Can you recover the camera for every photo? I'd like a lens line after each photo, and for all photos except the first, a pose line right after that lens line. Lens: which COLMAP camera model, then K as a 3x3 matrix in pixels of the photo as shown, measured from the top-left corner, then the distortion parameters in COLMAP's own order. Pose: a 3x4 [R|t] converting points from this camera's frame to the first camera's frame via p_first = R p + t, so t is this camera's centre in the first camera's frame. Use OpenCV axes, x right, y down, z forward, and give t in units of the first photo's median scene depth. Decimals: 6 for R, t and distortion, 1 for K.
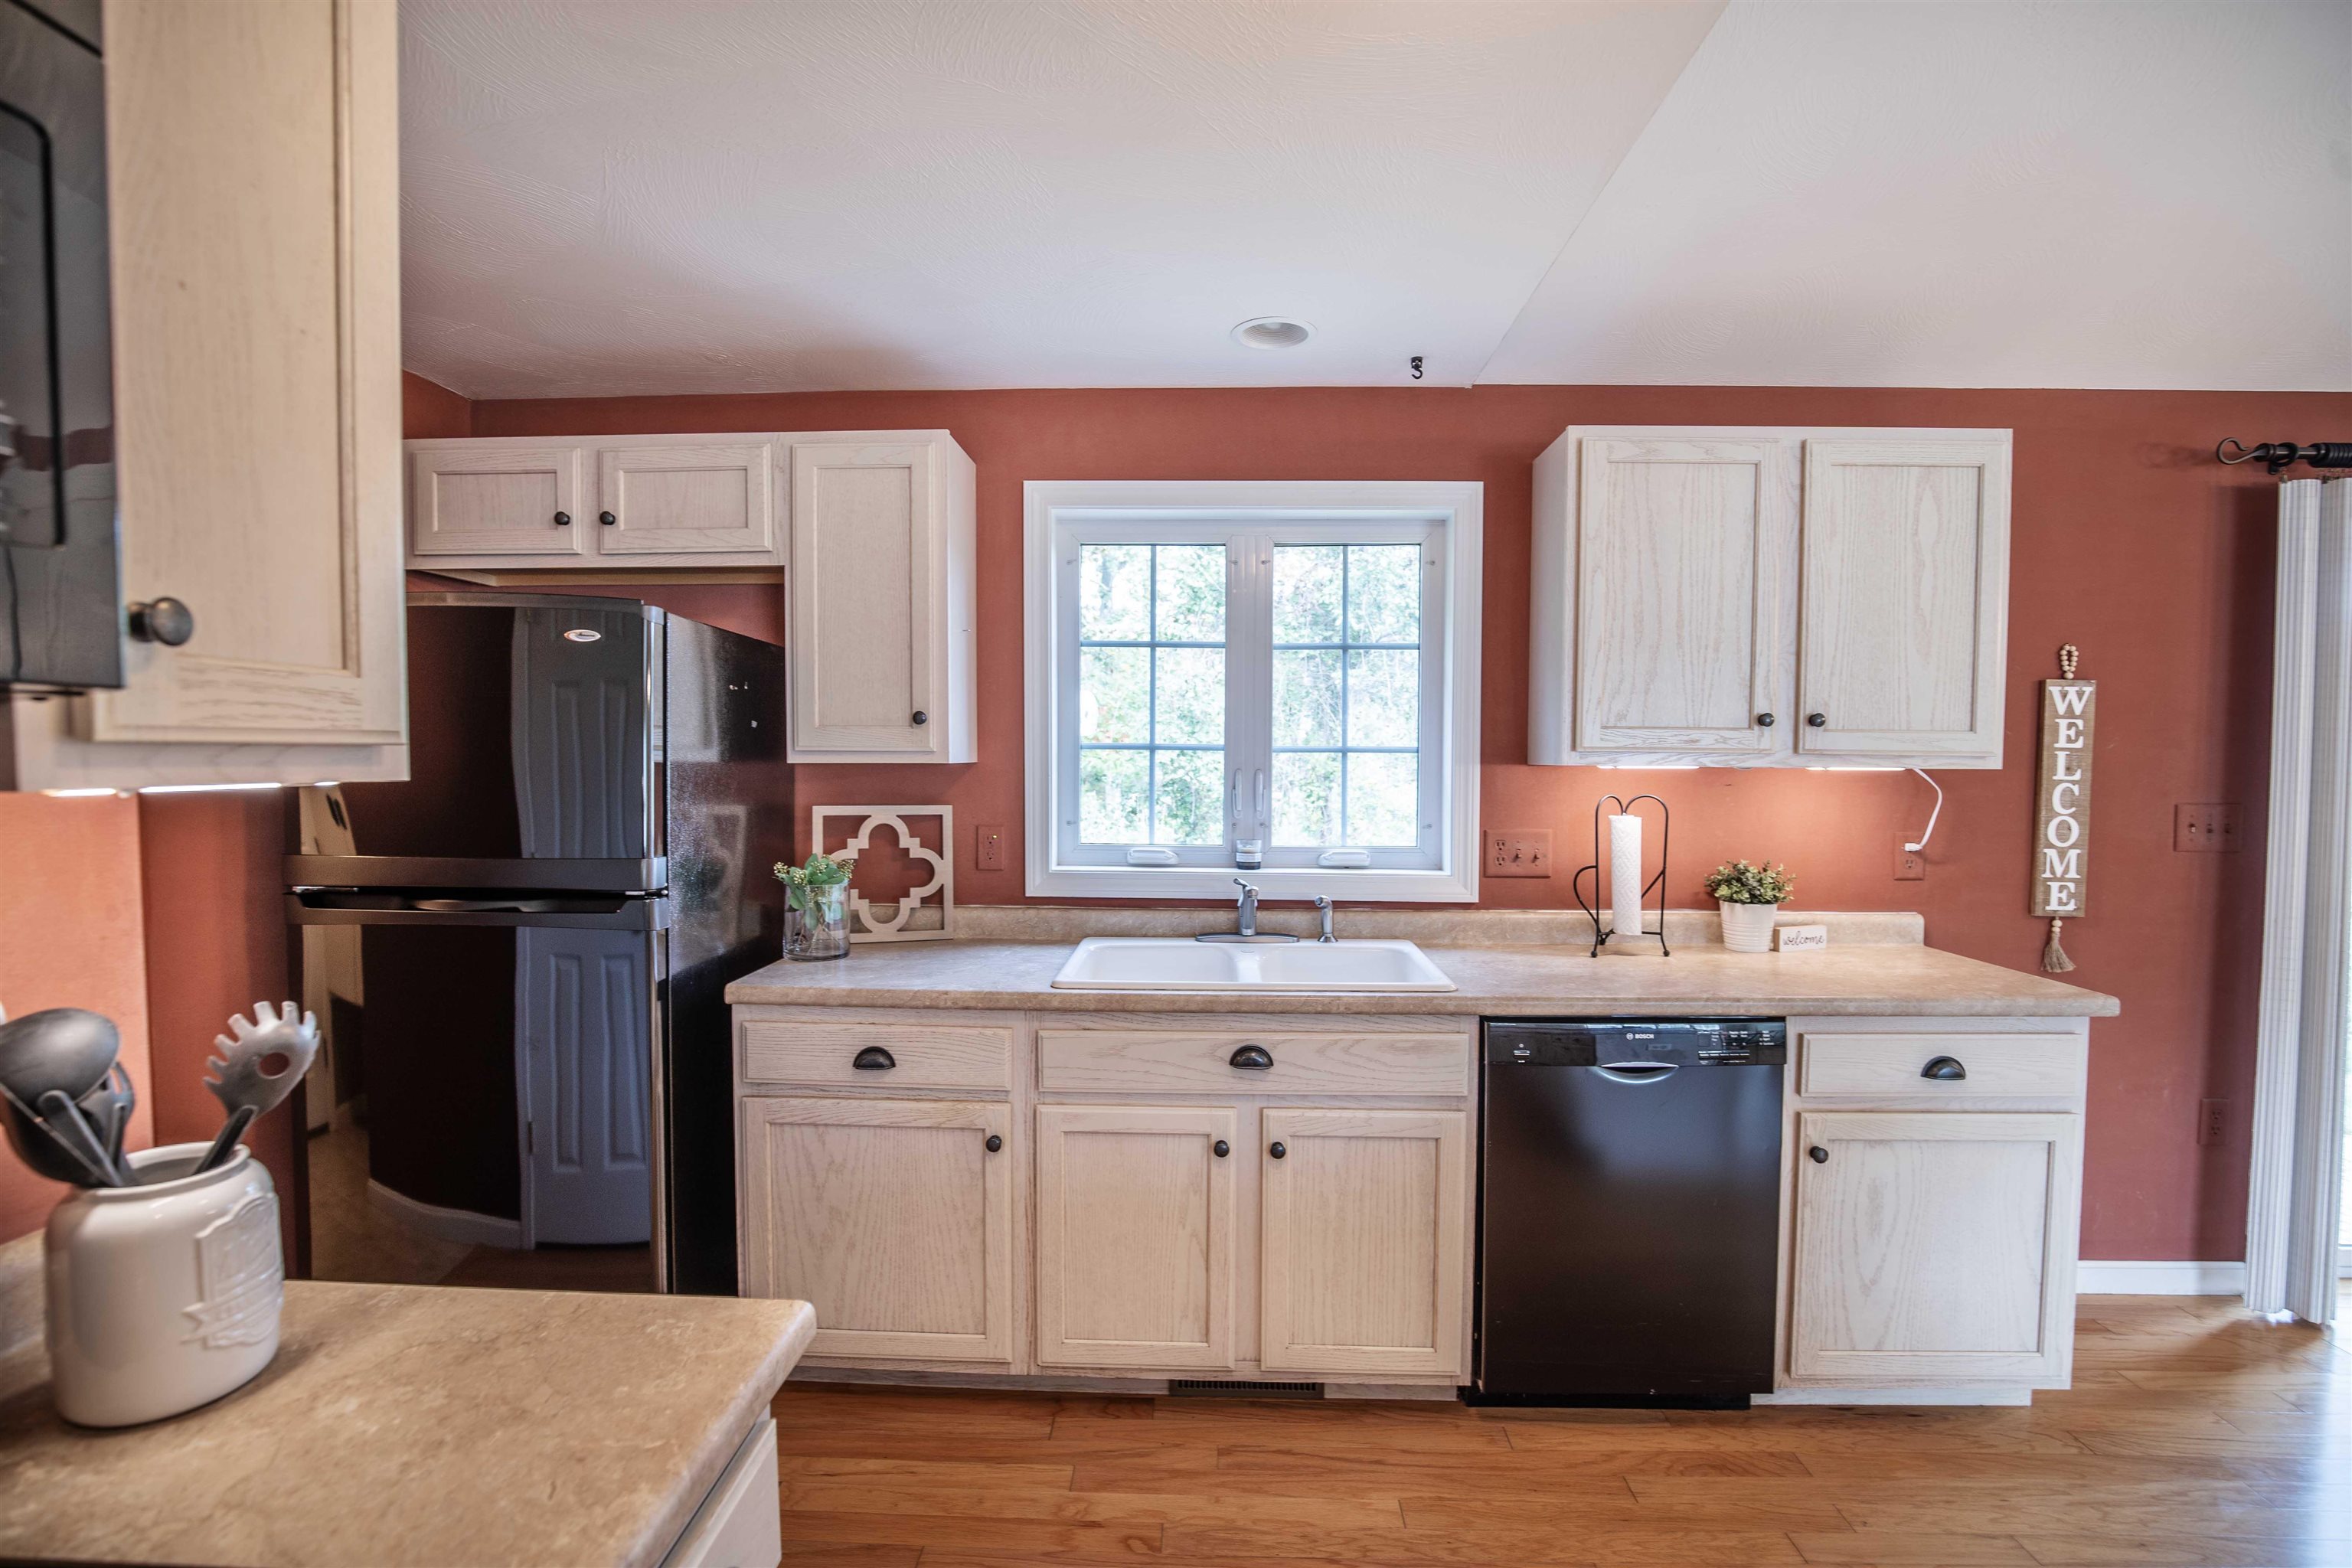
lens RADIAL K [[1092.3, 0, 1184.2], [0, 1092.3, 802.7], [0, 0, 1]] dist [-0.035300, 0.003027]
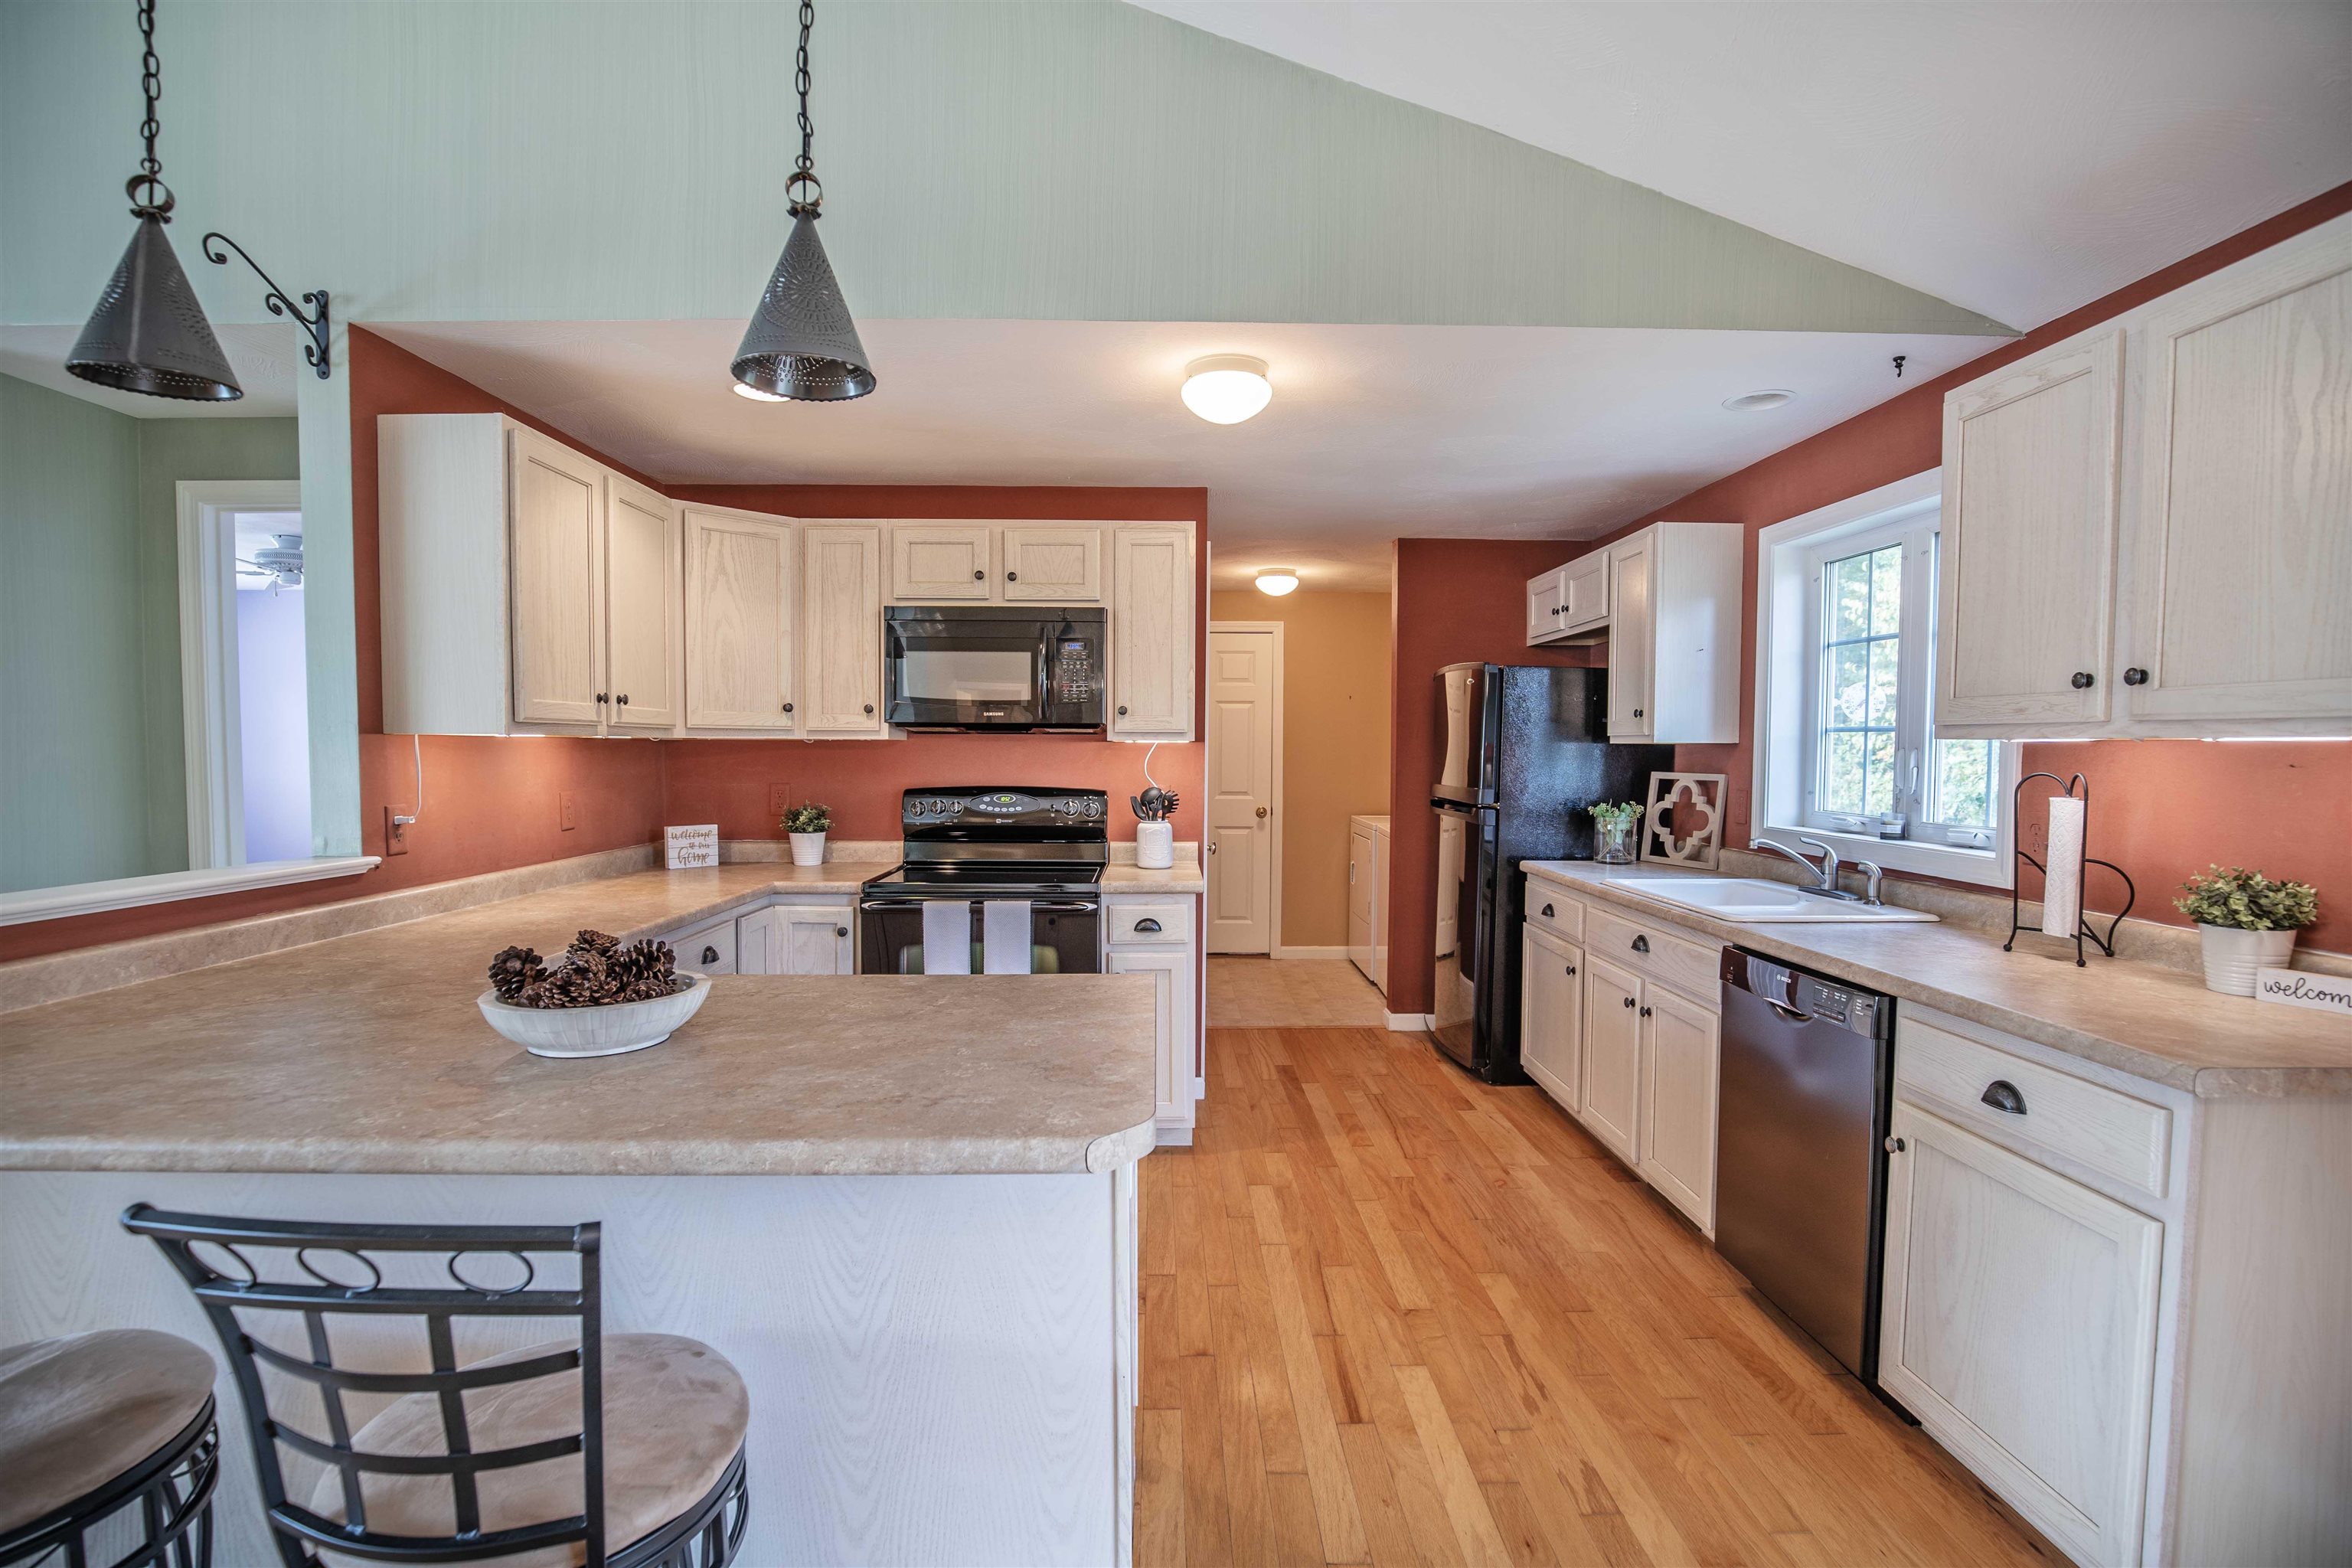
lens RADIAL K [[1092.3, 0, 1177.1], [0, 1092.3, 806.5], [0, 0, 1]] dist [-0.035300, 0.003027]
pose [[0.058376, 0.048817, -0.997100, 1.211274], [-0.046414, 0.997856, 0.046137, 0.012571], [0.997215, 0.043586, 0.060516, 0.245618]]
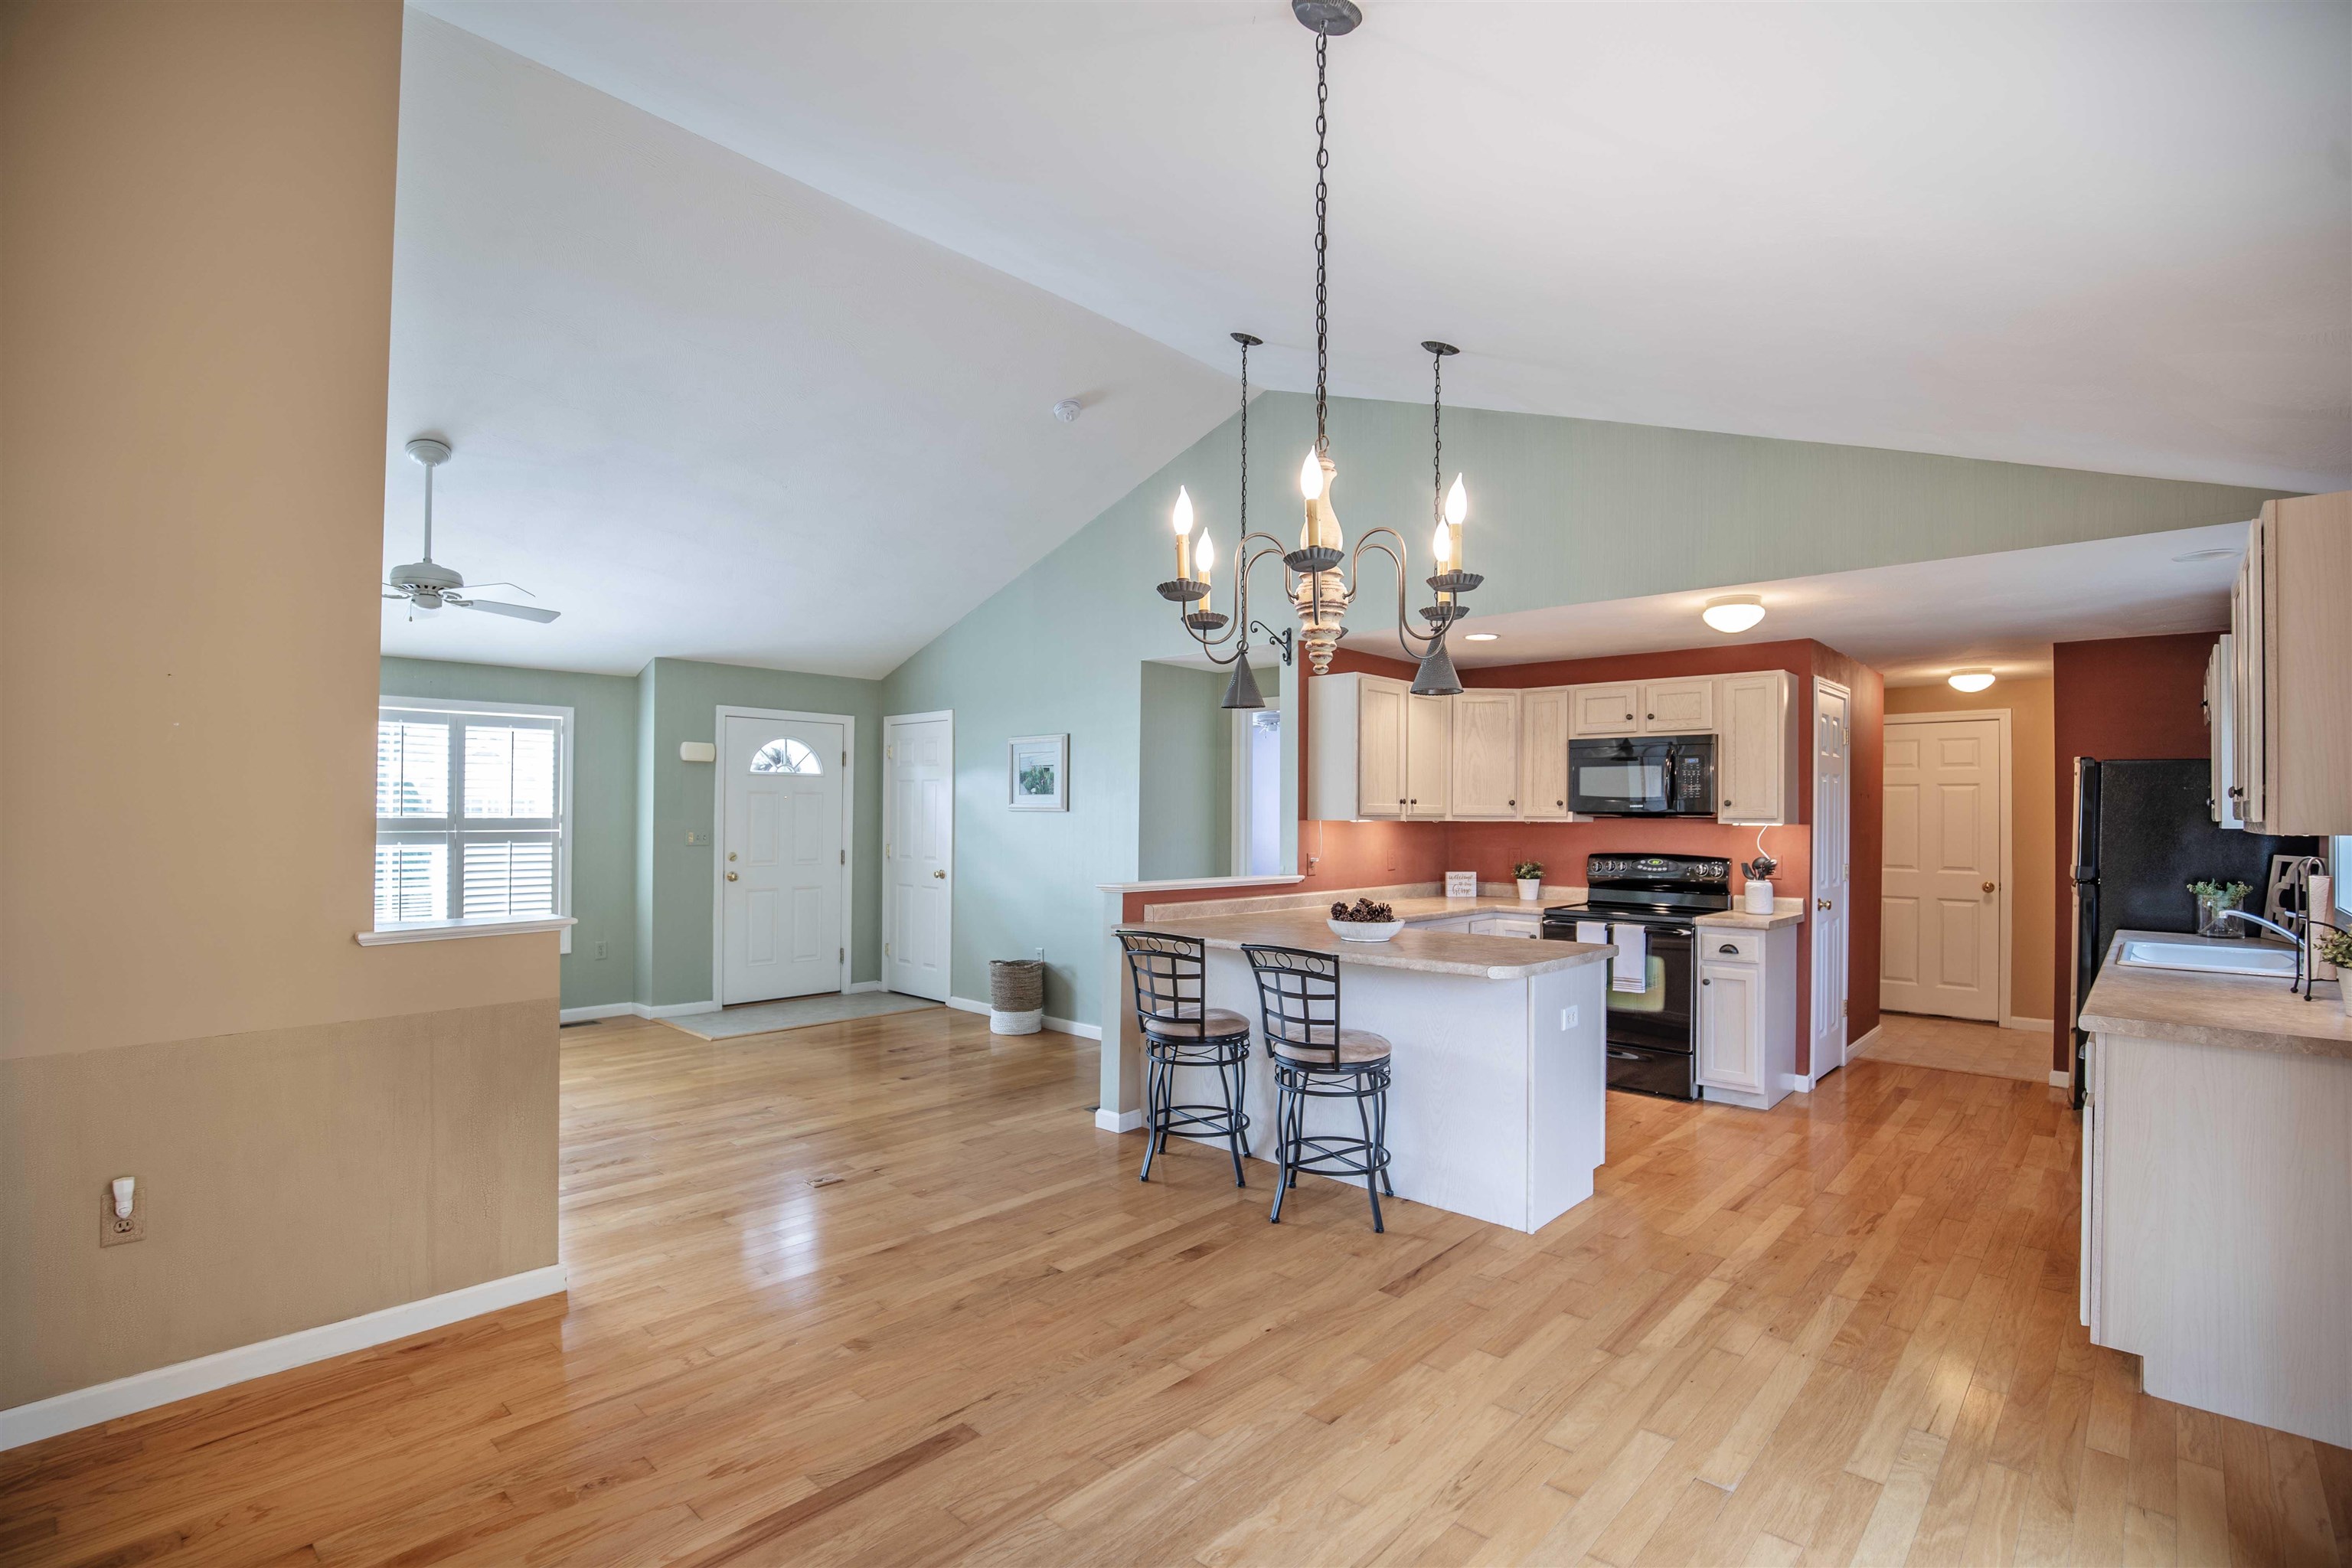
lens RADIAL K [[1092.3, 0, 1190.2], [0, 1092.3, 796.0], [0, 0, 1]] dist [-0.035300, 0.003027]
pose [[-0.644761, -0.021916, -0.764070, 2.024708], [-0.041131, 0.999135, 0.006051, -0.027024], [0.763277, 0.035328, -0.645105, 0.816333]]
